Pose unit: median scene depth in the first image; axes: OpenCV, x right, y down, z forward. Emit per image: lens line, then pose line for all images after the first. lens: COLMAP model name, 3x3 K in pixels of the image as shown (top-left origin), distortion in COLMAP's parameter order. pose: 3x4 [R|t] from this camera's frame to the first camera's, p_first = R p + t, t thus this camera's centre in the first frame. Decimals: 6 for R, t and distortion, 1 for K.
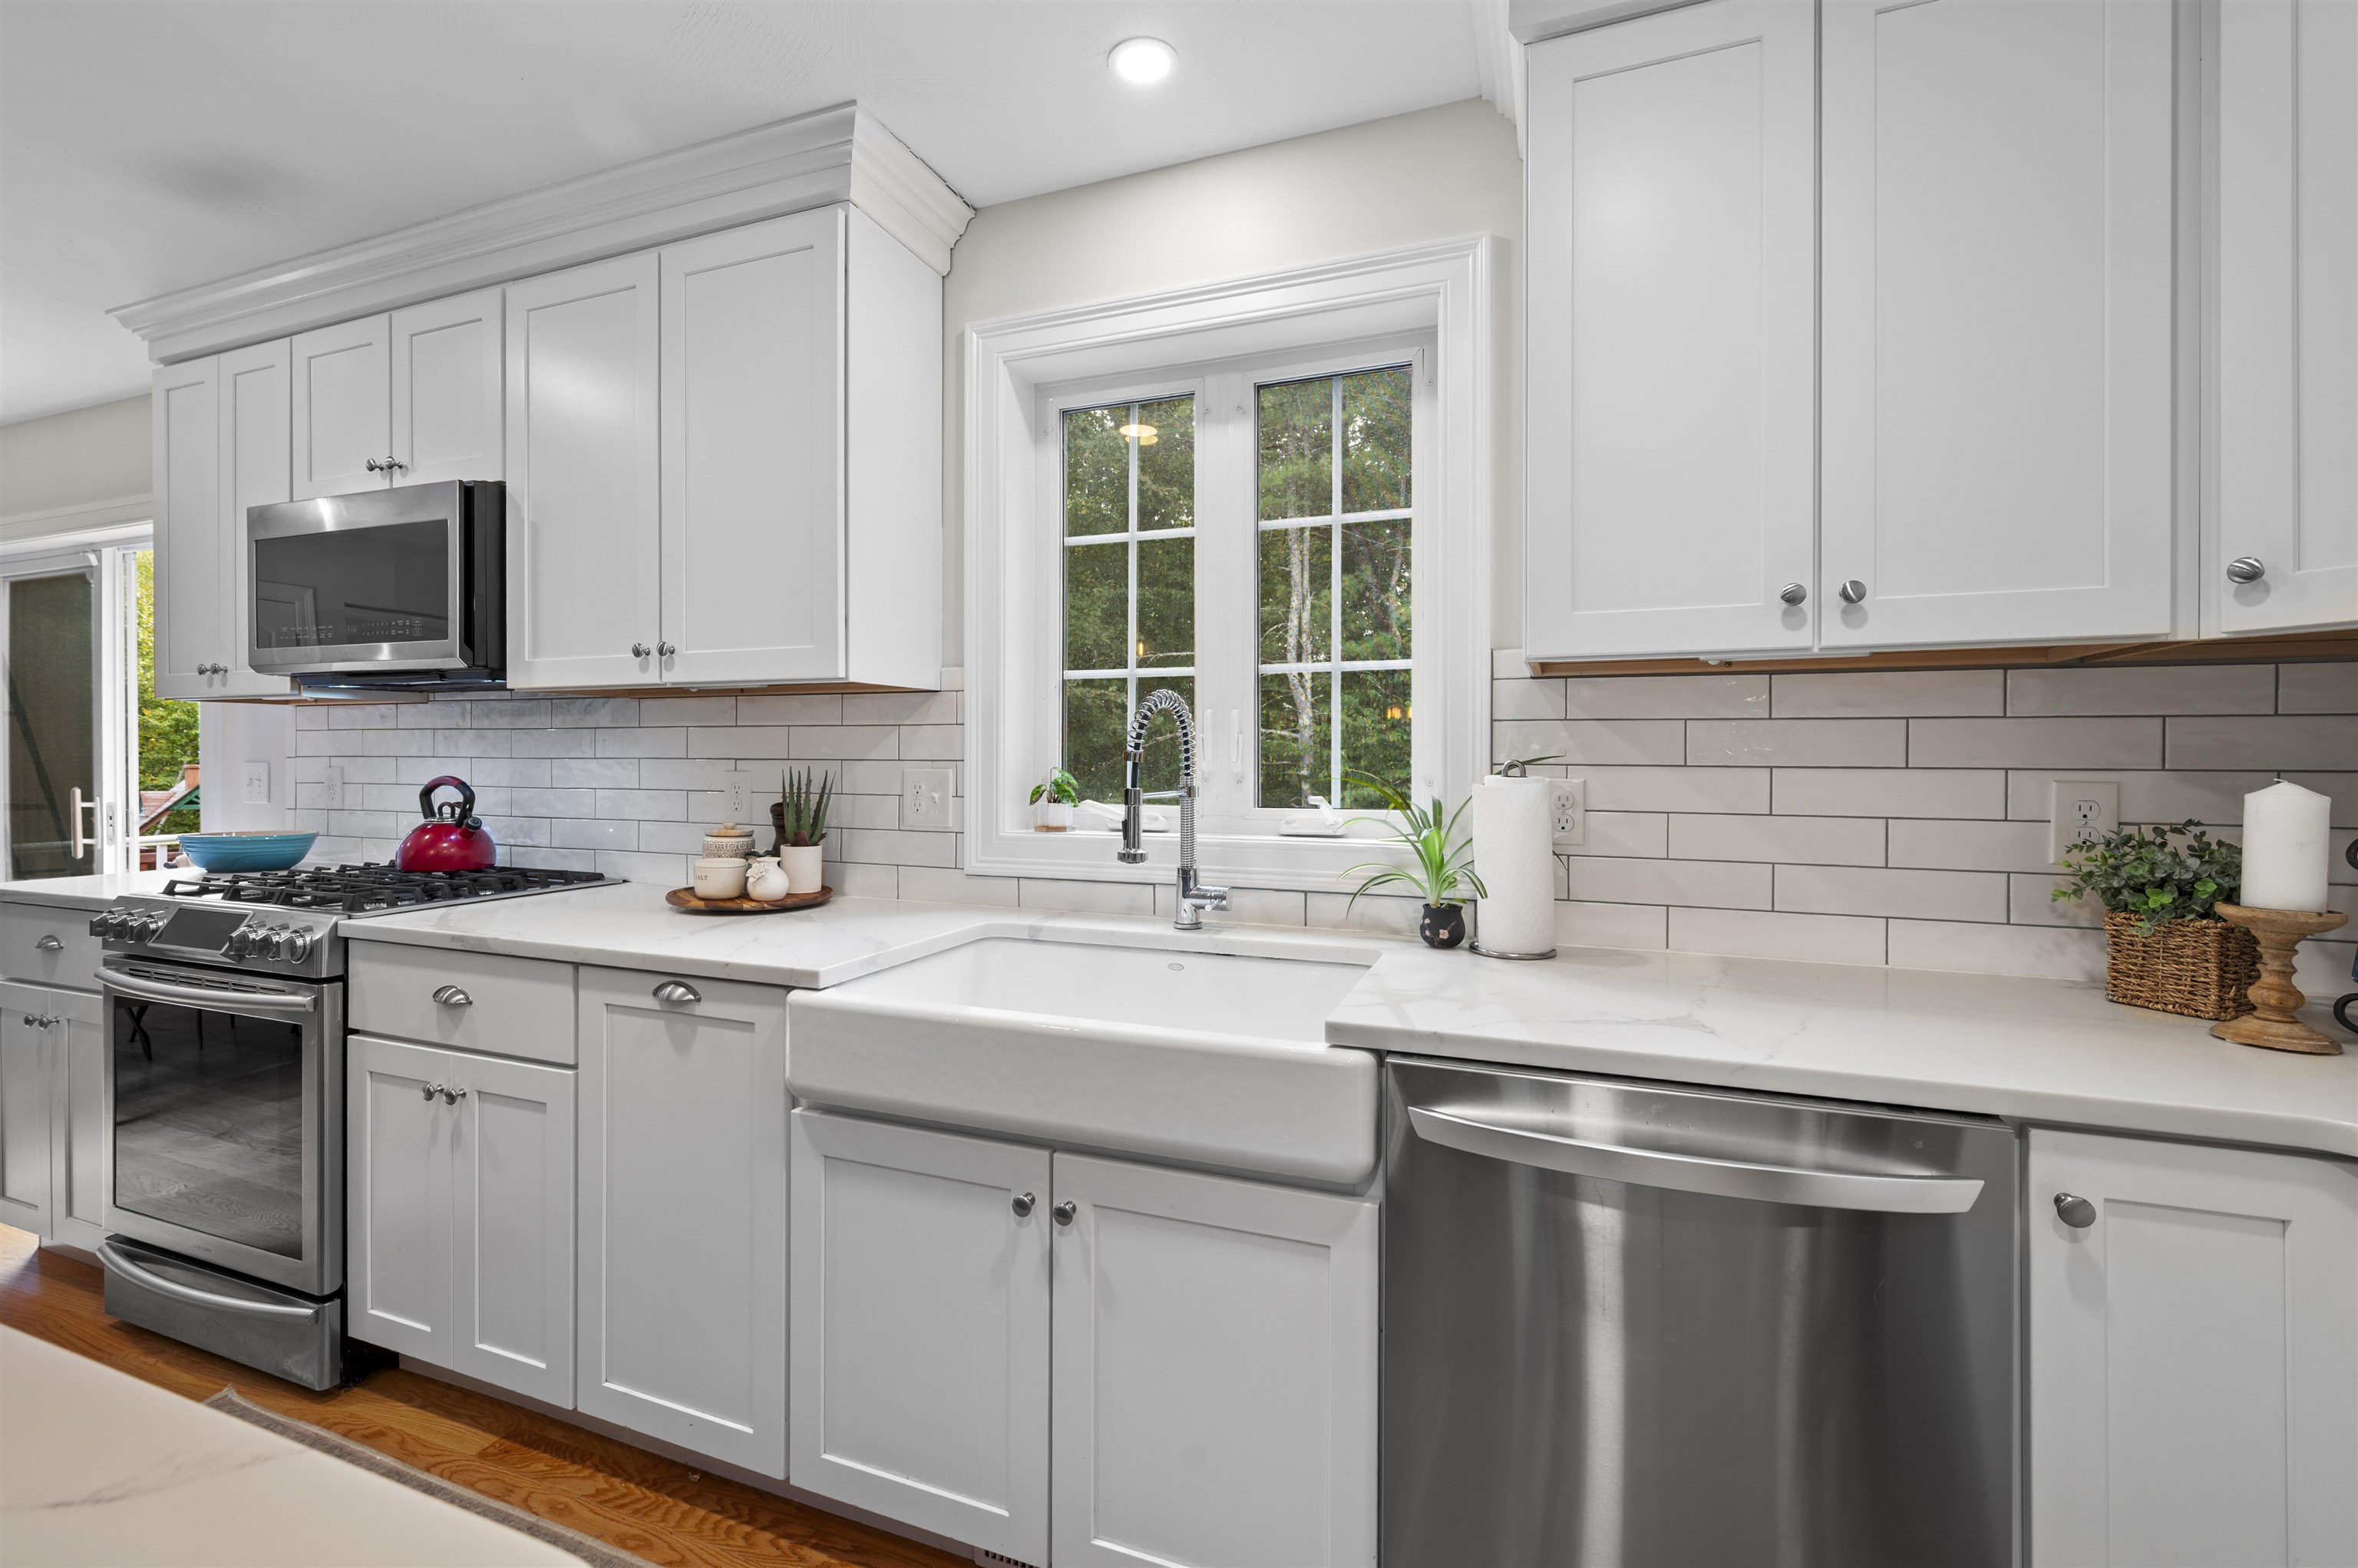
lens RADIAL K [[995.7, 0, 1191.7], [0, 995.7, 757.0], [0, 0, 1]] dist [-0.002582, -0.000429]
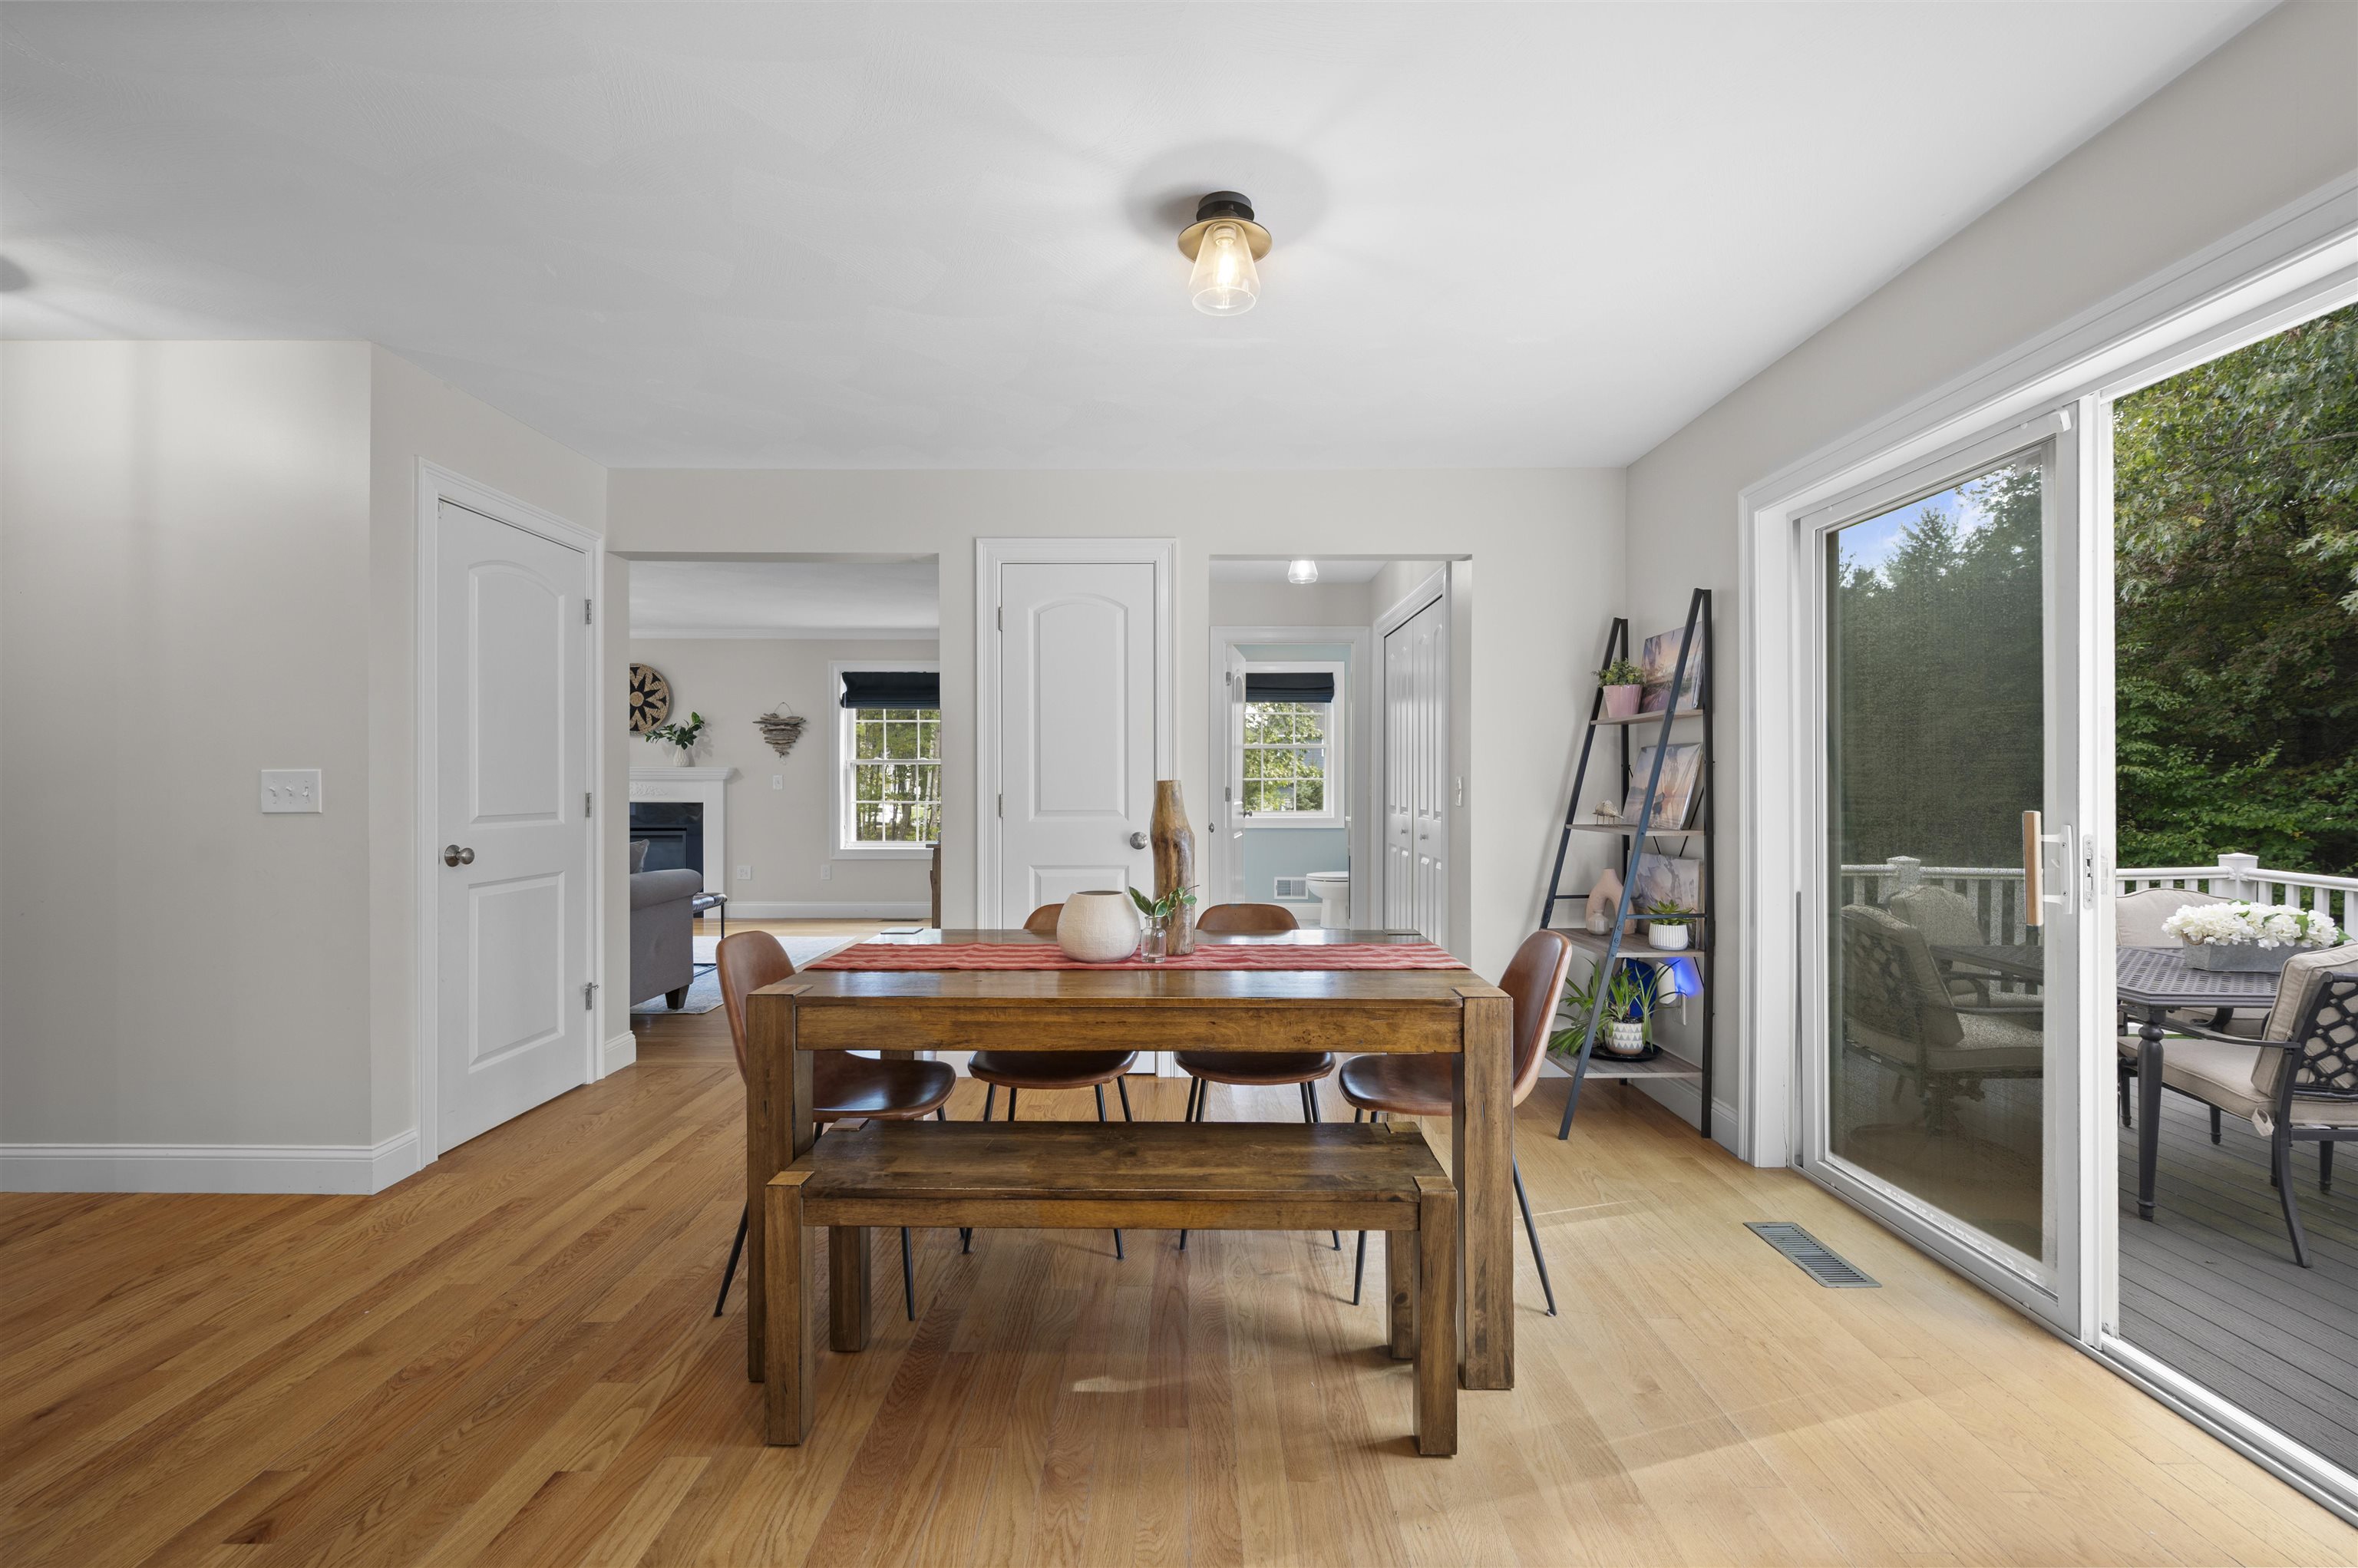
lens RADIAL K [[995.7, 0, 1191.3], [0, 995.7, 792.7], [0, 0, 1]] dist [-0.002582, -0.000429]
pose [[0.347859, 0.007685, -0.937515, -1.338510], [-0.000830, 0.999969, 0.007888, 0.031074], [0.937546, -0.001965, 0.347855, 0.563876]]
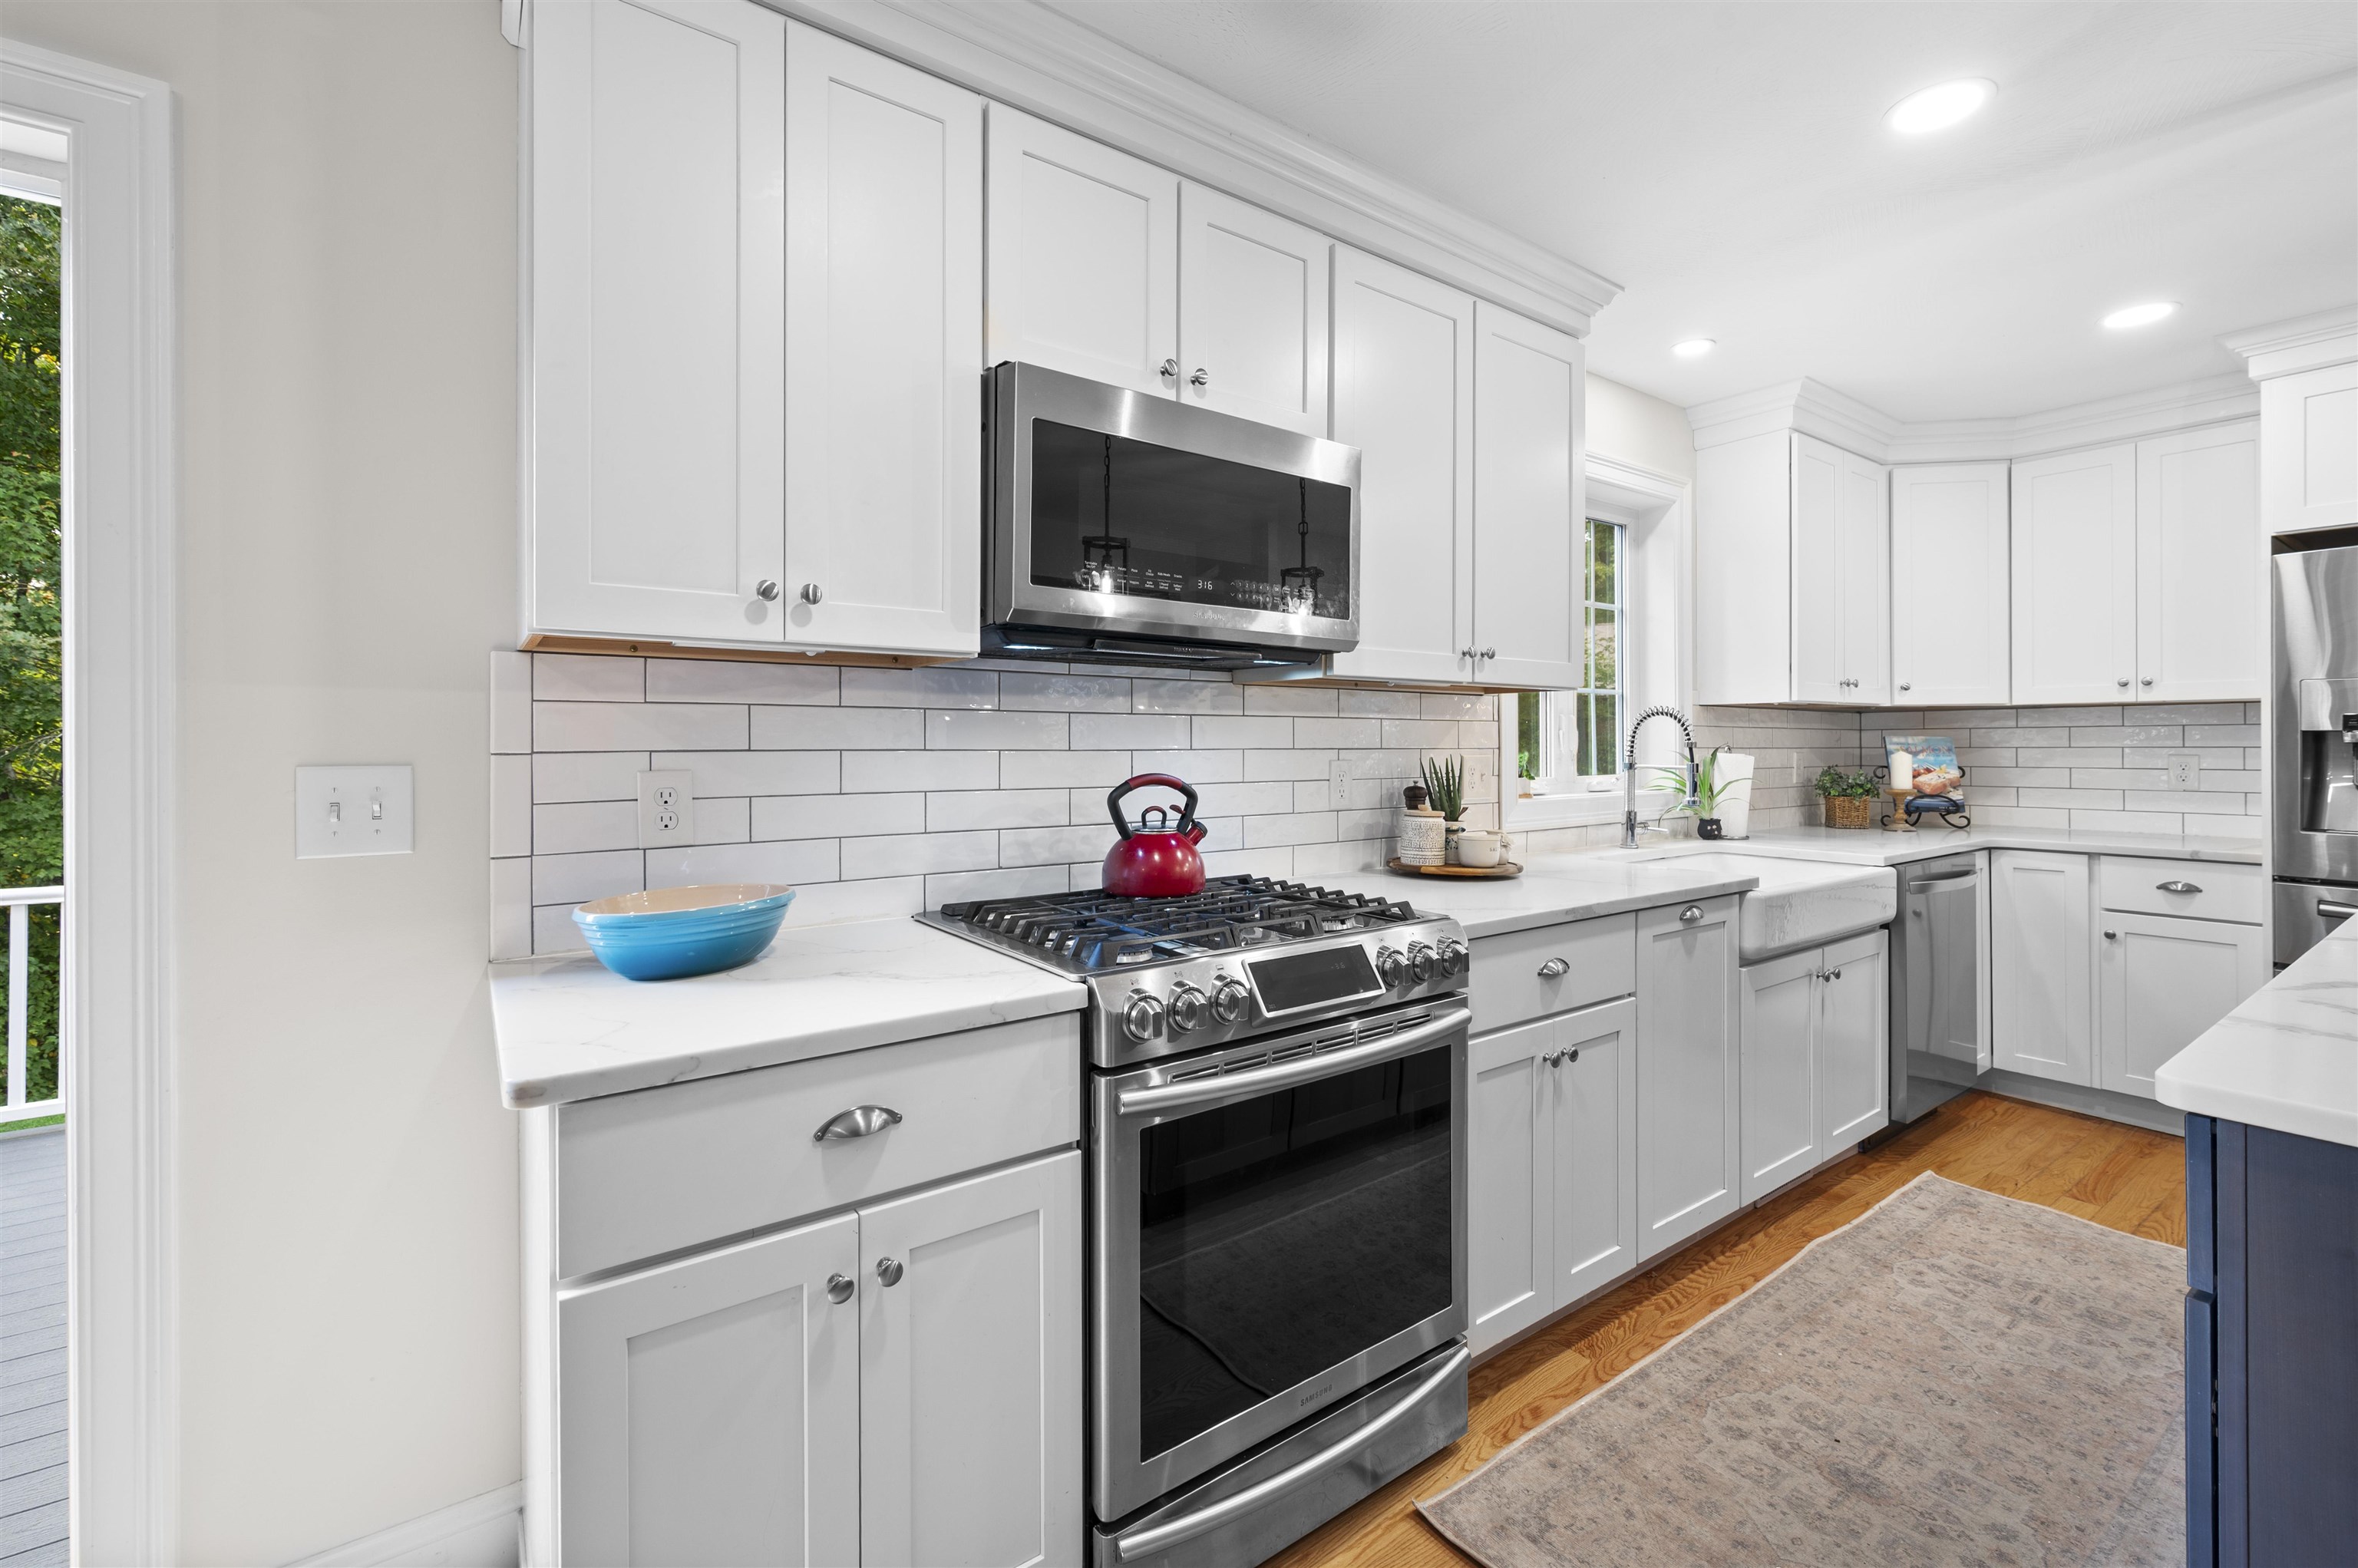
lens RADIAL K [[995.7, 0, 1167.7], [0, 995.7, 739.2], [0, 0, 1]] dist [-0.002582, -0.000429]
pose [[0.556979, -0.000184, 0.830526, -1.780140], [0.002545, 0.999996, -0.001485, -0.008348], [-0.830522, 0.002941, 0.556977, 0.702317]]
